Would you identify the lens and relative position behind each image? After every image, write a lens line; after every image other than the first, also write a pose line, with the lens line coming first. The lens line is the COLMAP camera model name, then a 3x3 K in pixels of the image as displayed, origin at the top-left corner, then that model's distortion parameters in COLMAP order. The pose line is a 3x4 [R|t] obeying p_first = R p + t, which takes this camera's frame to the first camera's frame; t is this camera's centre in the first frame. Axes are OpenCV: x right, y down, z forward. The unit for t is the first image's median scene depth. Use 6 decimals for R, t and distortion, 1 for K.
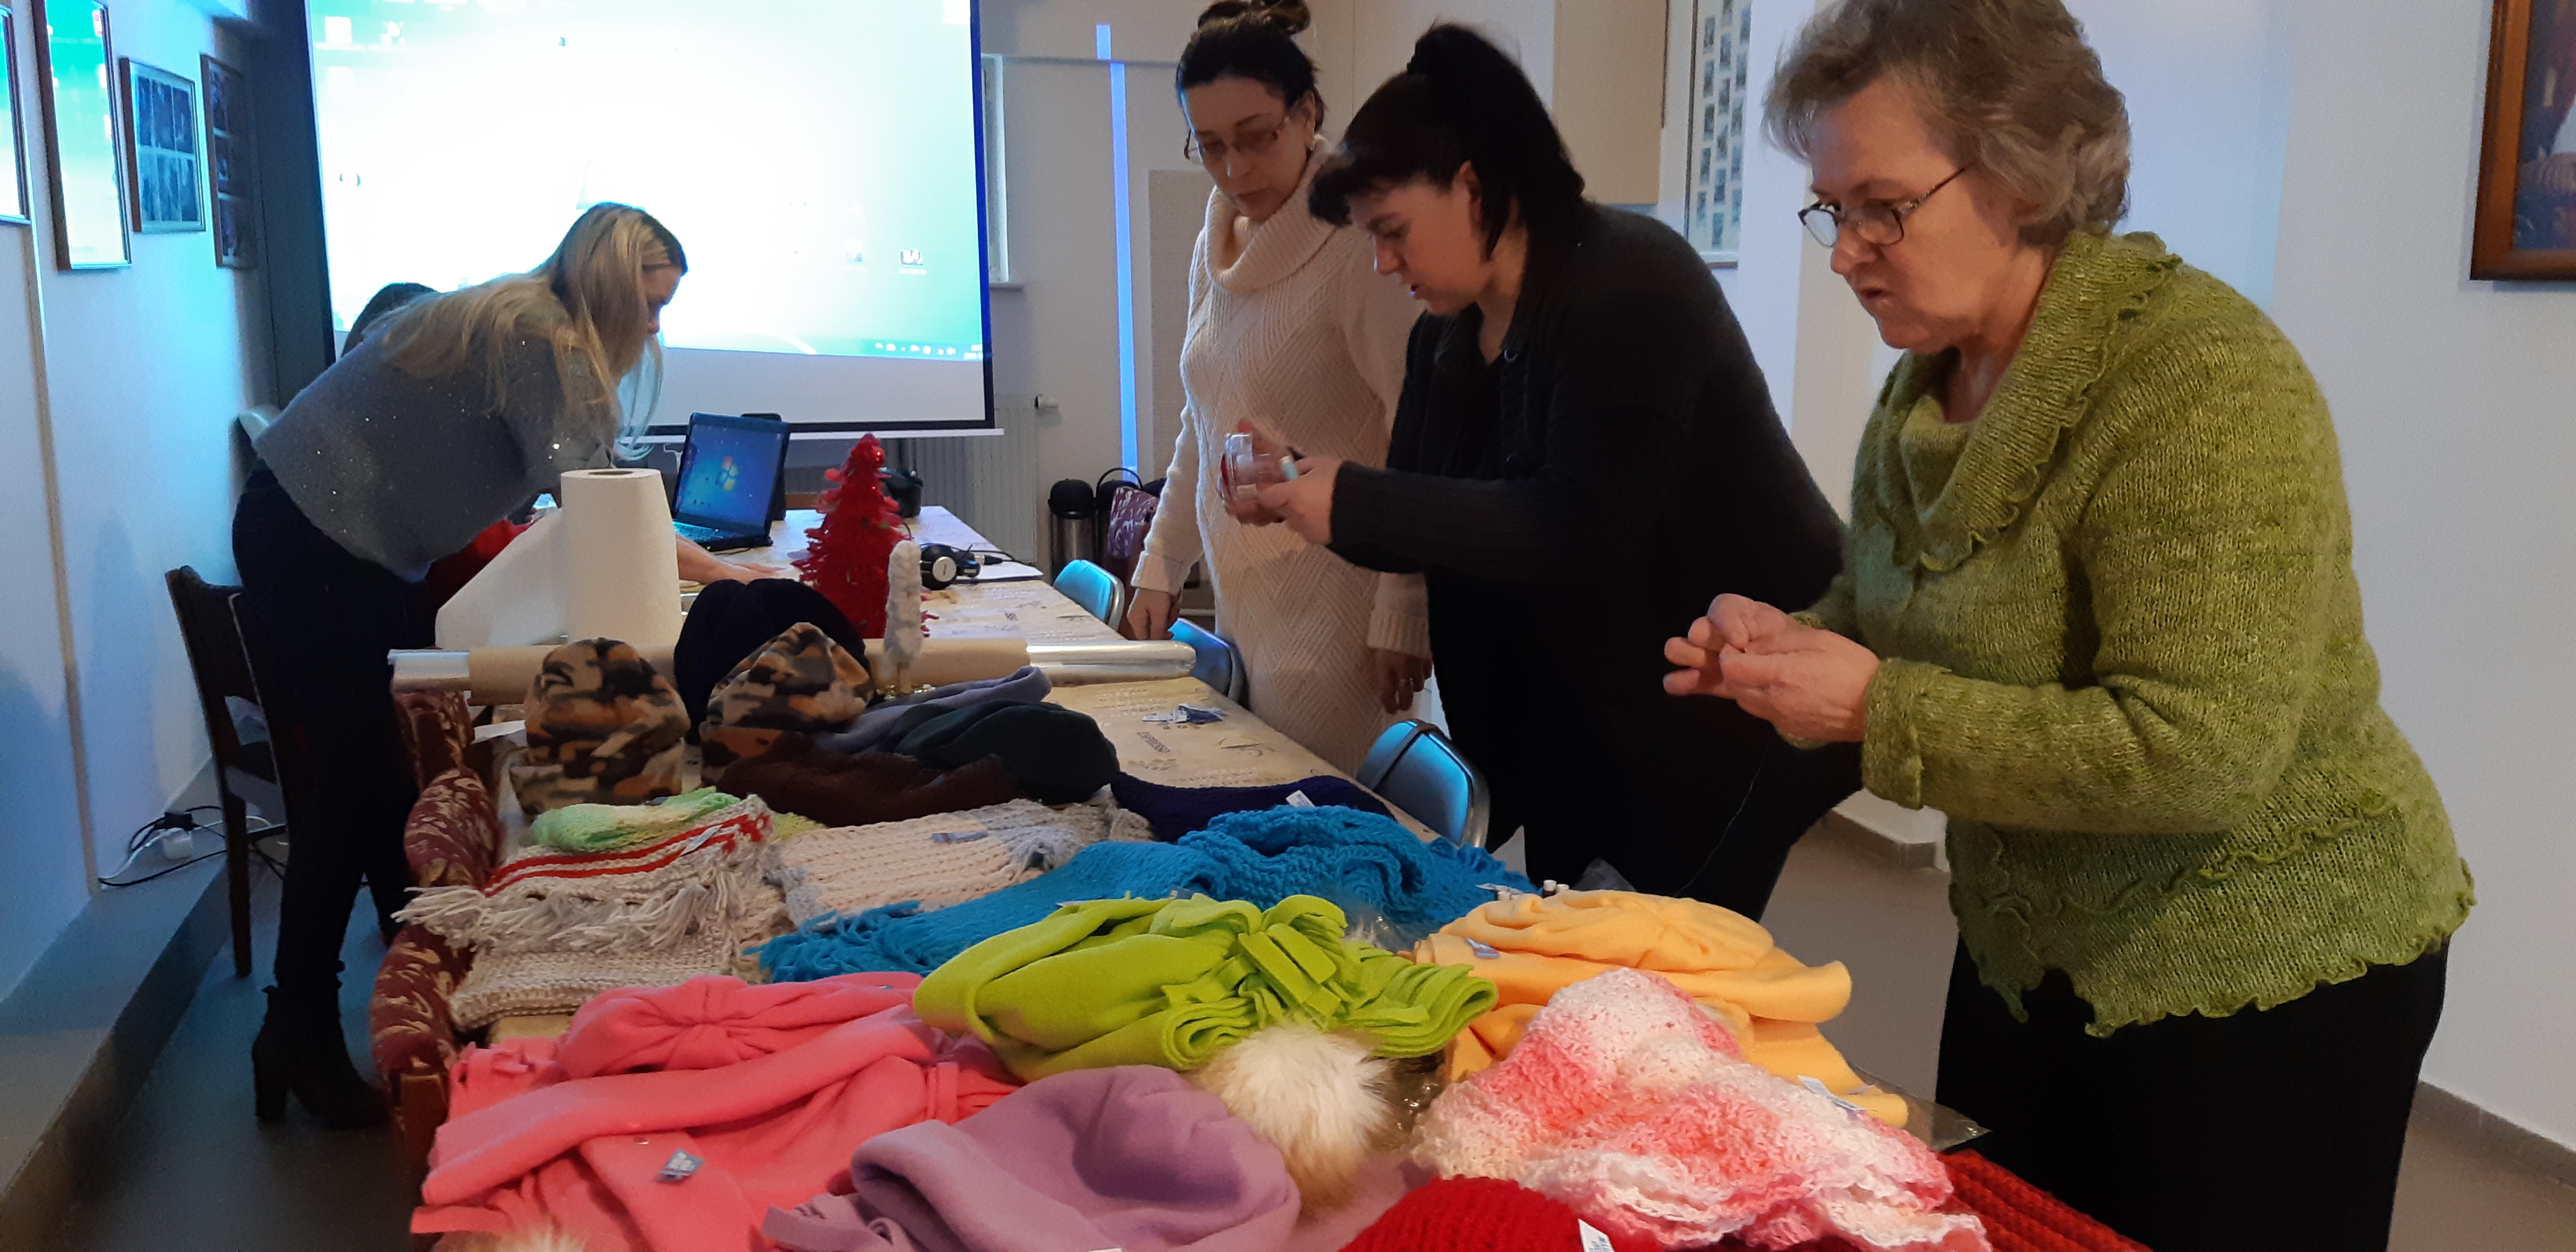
lens RADIAL K [[1975.1, 0, 1226.5], [0, 1975.1, 637.2], [0, 0, 1]] dist [0.075440, -0.083981]
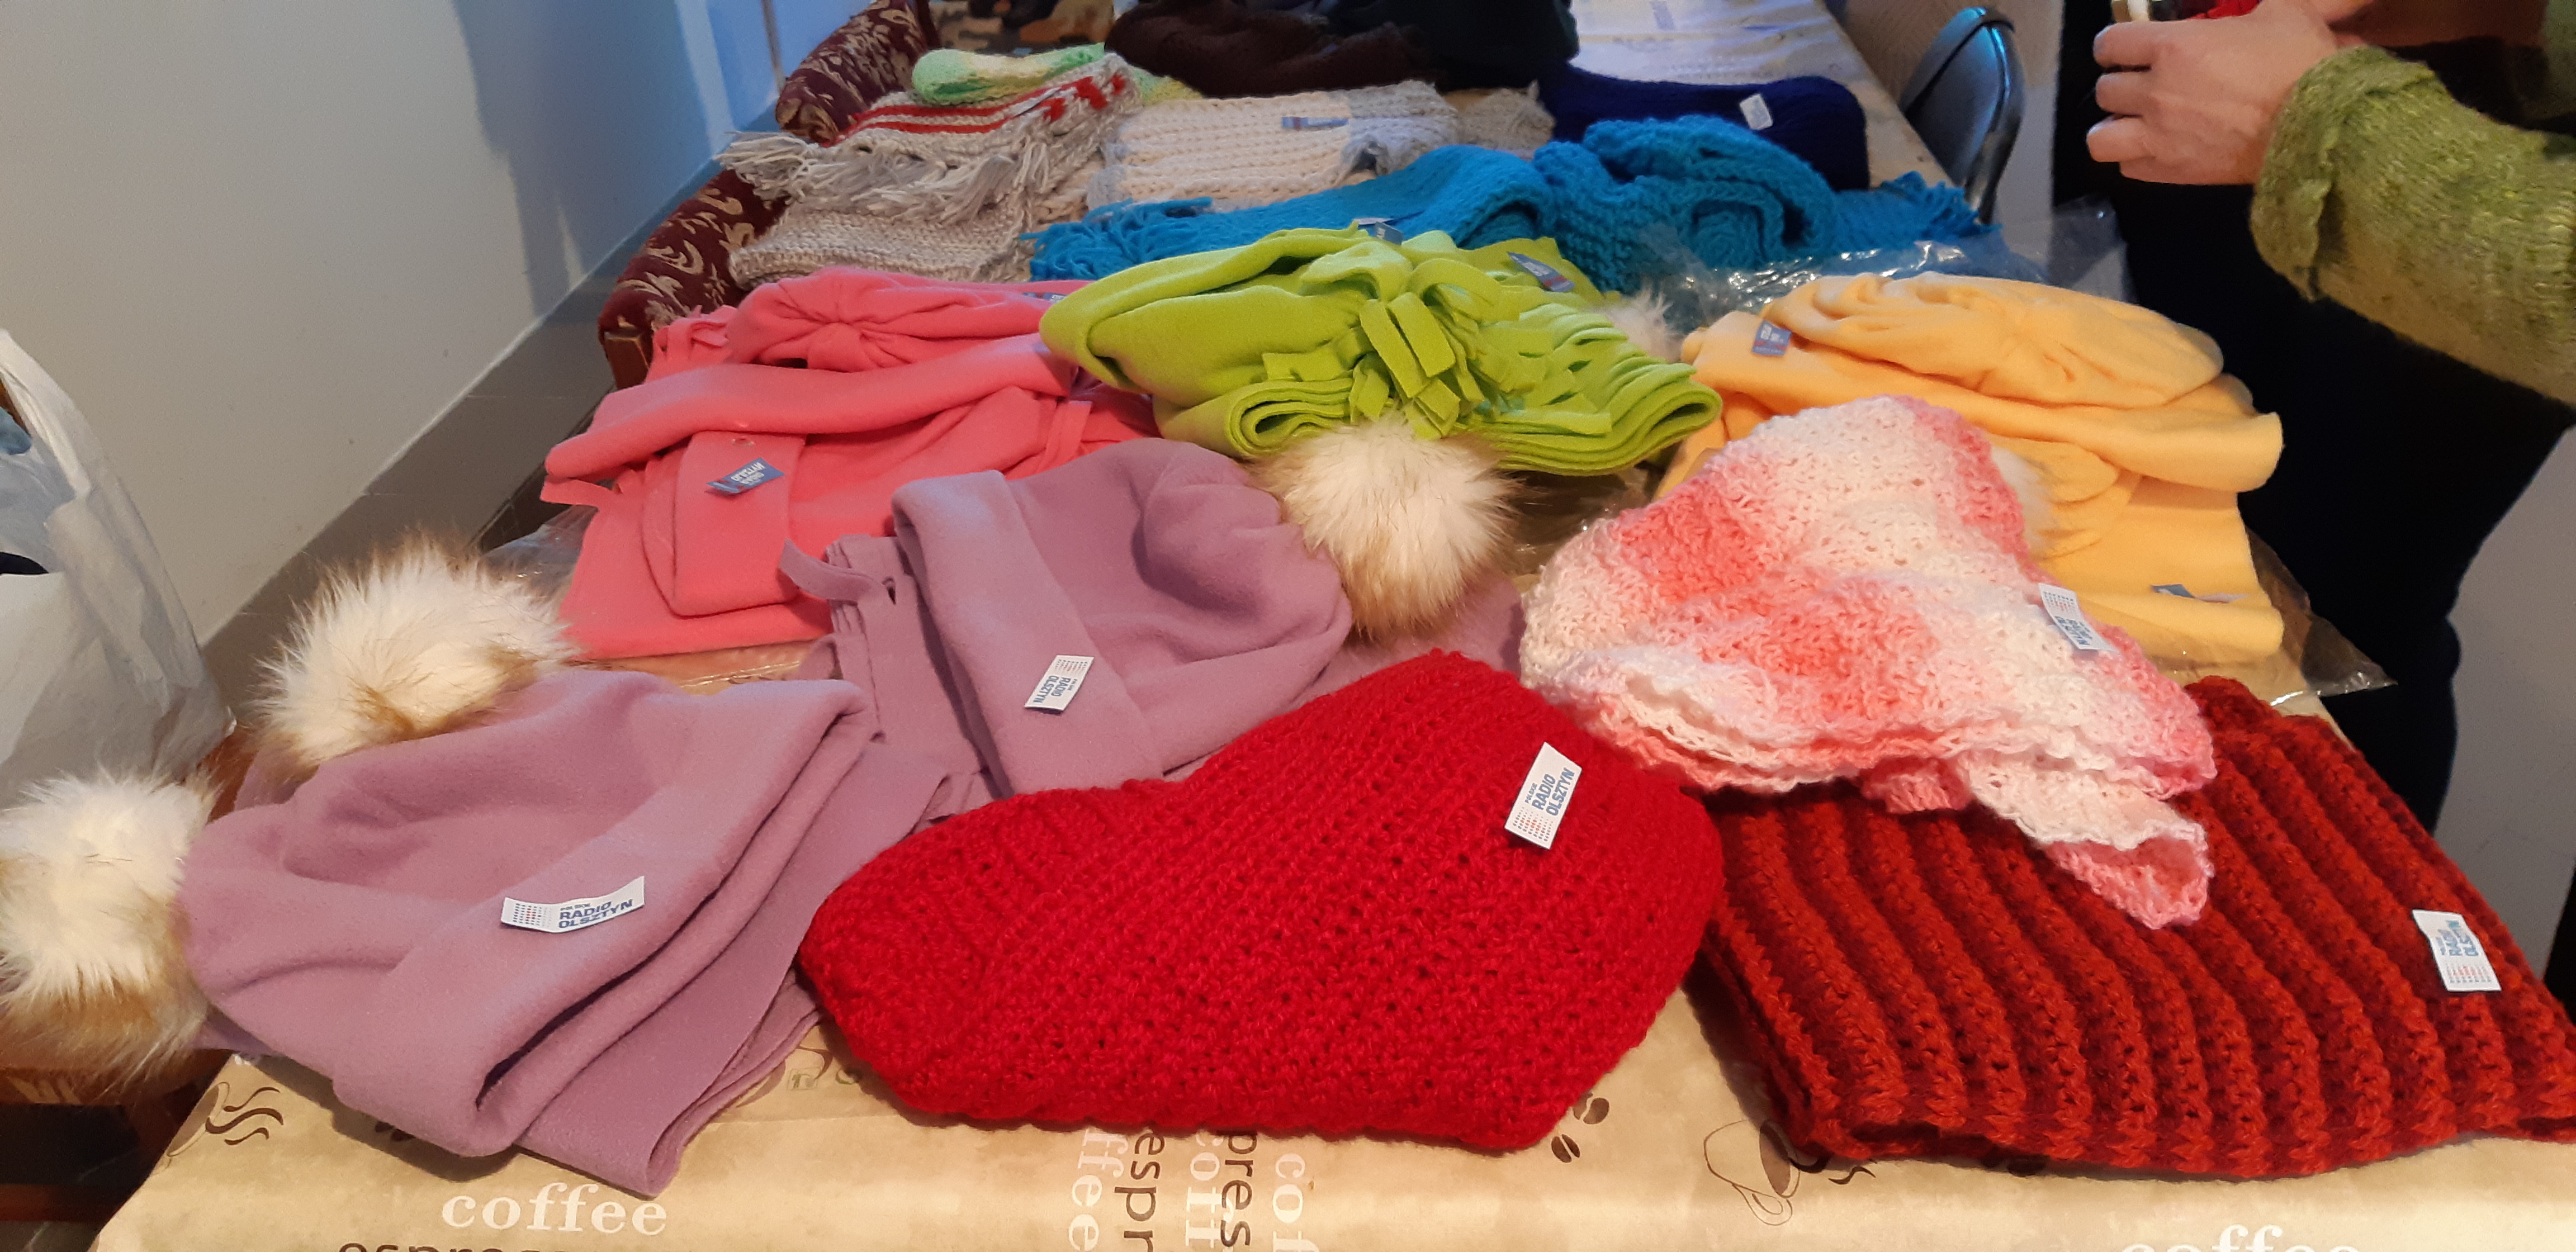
lens RADIAL K [[1975.1, 0, 1289.4], [0, 1975.1, 610.9], [0, 0, 1]] dist [0.075440, -0.083981]
pose [[0.925577, 0.166854, -0.339804, 0.250072], [-0.035719, 0.932114, 0.360400, -0.016073], [0.376870, -0.321441, 0.868703, 0.244798]]
